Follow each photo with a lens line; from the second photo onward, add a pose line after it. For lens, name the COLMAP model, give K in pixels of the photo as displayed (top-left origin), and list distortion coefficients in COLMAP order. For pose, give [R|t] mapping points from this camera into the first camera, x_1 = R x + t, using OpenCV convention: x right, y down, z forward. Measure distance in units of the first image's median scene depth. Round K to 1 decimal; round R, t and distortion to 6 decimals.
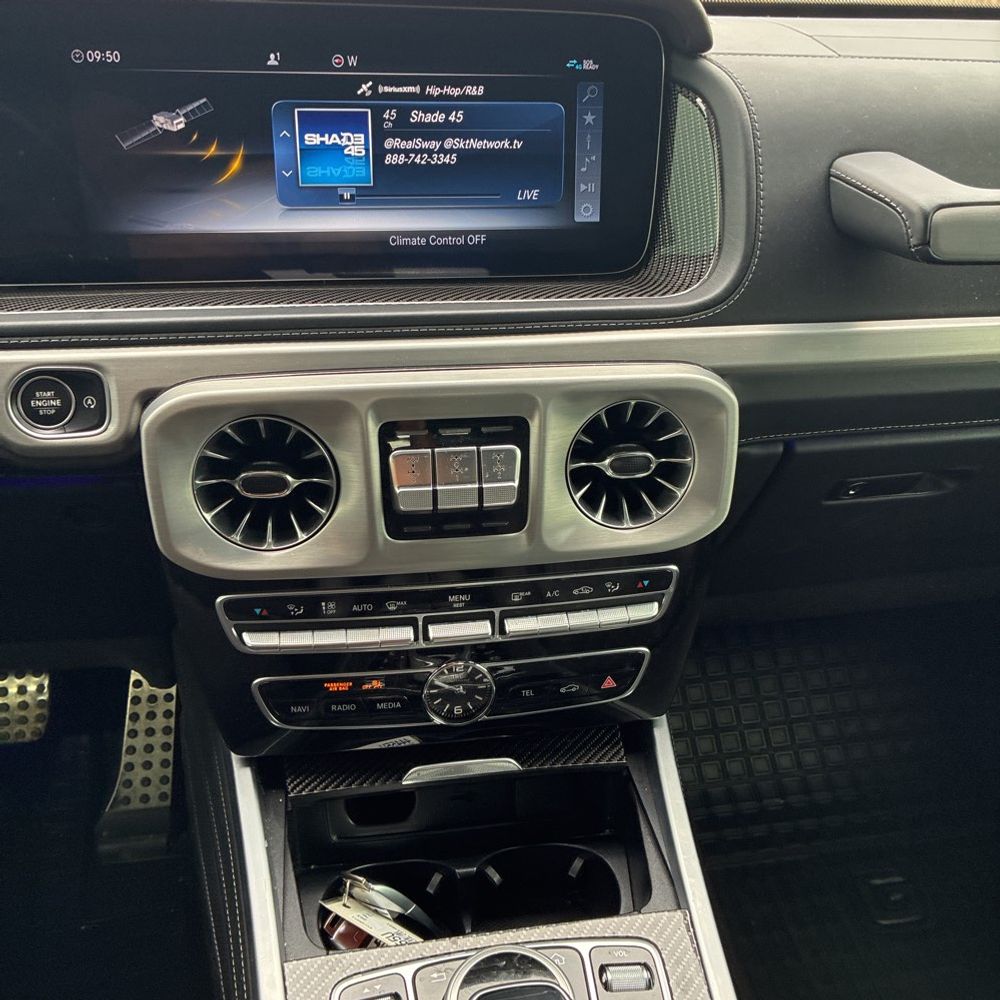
lens RADIAL K [[1011.3, 0, 499.0], [0, 1011.3, 480.4], [0, 0, 1]] dist [0.023890, 0.000000]
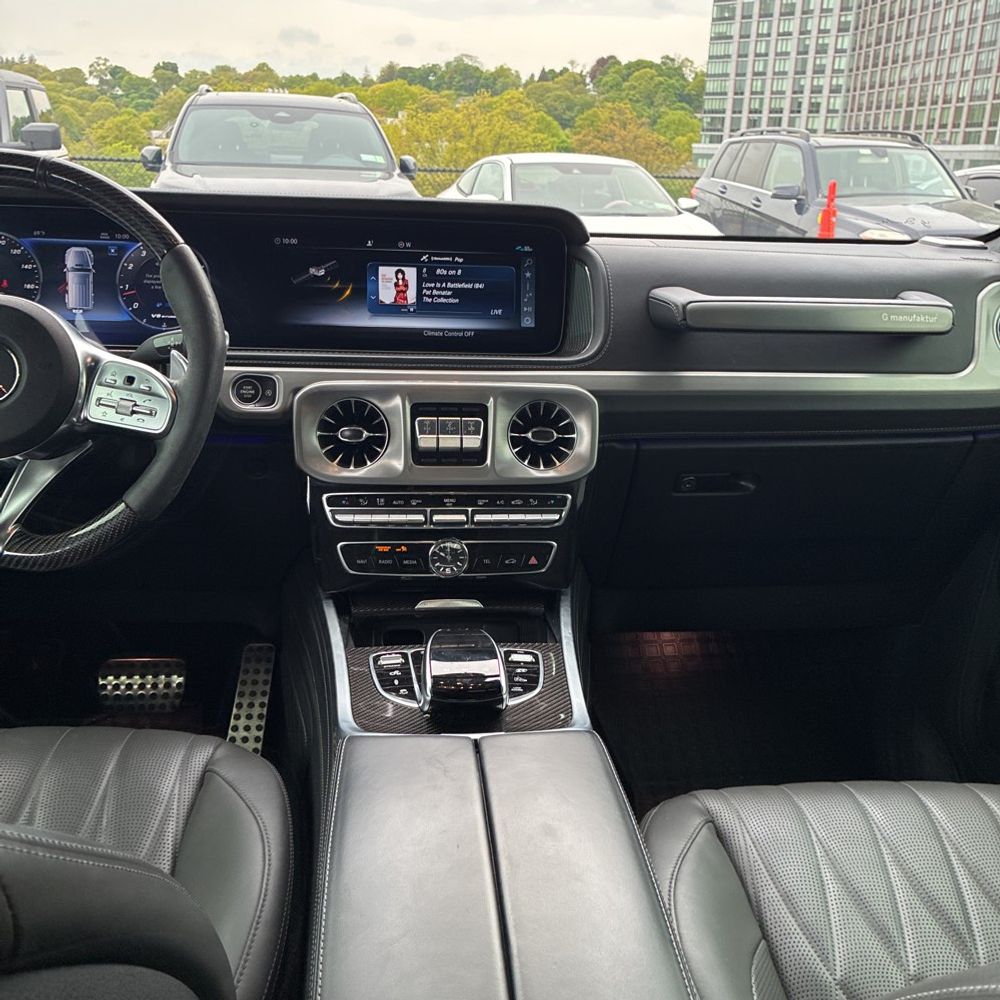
lens RADIAL K [[1011.3, 0, 500.1], [0, 1011.3, 490.3], [0, 0, 1]] dist [0.023890, 0.000000]
pose [[0.998025, 0.011496, -0.061761, 0.169764], [-0.027753, 0.962661, -0.269285, 0.600563], [0.056359, 0.270467, 0.961078, -0.803511]]
